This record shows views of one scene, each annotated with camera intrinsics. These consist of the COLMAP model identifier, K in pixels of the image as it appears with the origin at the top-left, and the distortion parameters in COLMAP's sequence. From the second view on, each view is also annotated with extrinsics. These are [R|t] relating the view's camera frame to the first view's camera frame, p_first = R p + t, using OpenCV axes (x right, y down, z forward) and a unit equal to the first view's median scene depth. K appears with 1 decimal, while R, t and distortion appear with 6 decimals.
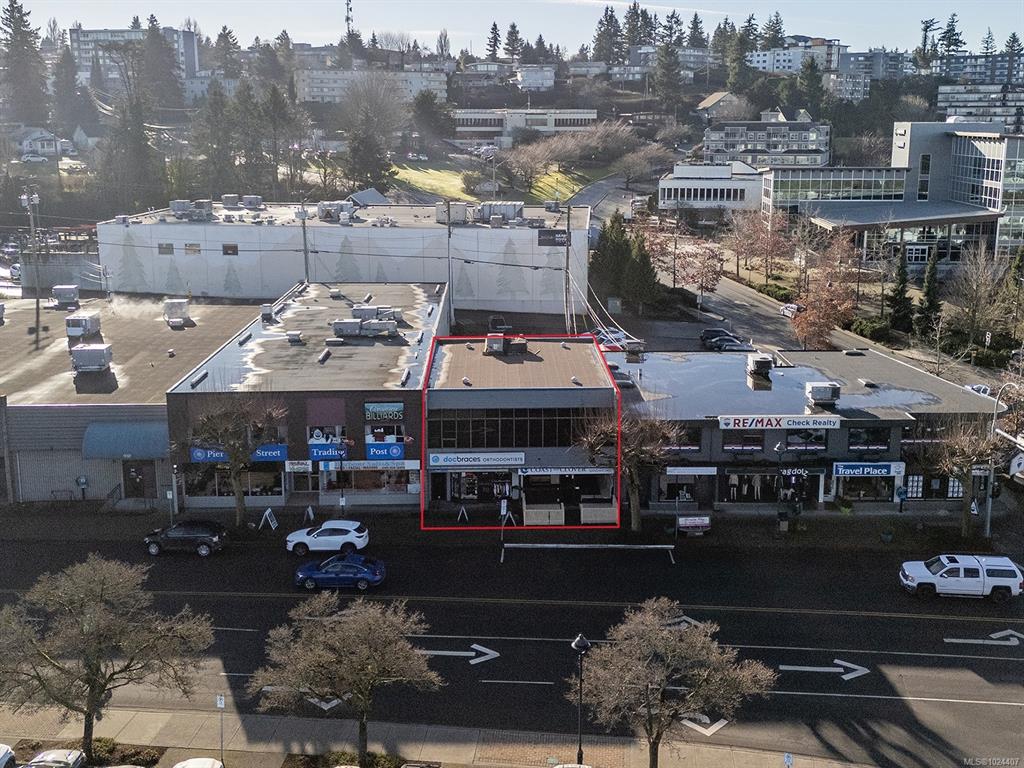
lens RADIAL K [[908.3, 0, 512.0], [0, 908.3, 384.0], [0, 0, 1]] dist [0.014182, -0.000045]
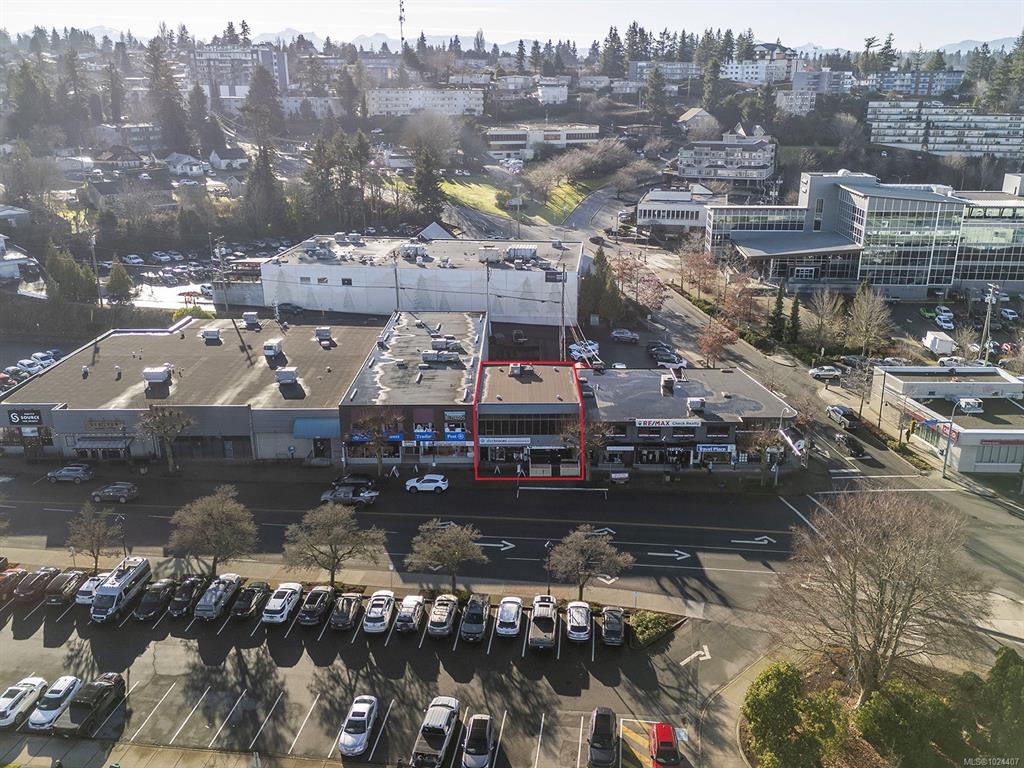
lens RADIAL K [[908.3, 0, 512.0], [0, 908.3, 384.0], [0, 0, 1]] dist [0.014182, -0.000045]
pose [[0.999306, 0.004743, -0.036953, 0.039239], [0.000848, 0.988709, 0.149849, -0.275883], [0.037246, -0.149776, 0.988018, -0.725334]]
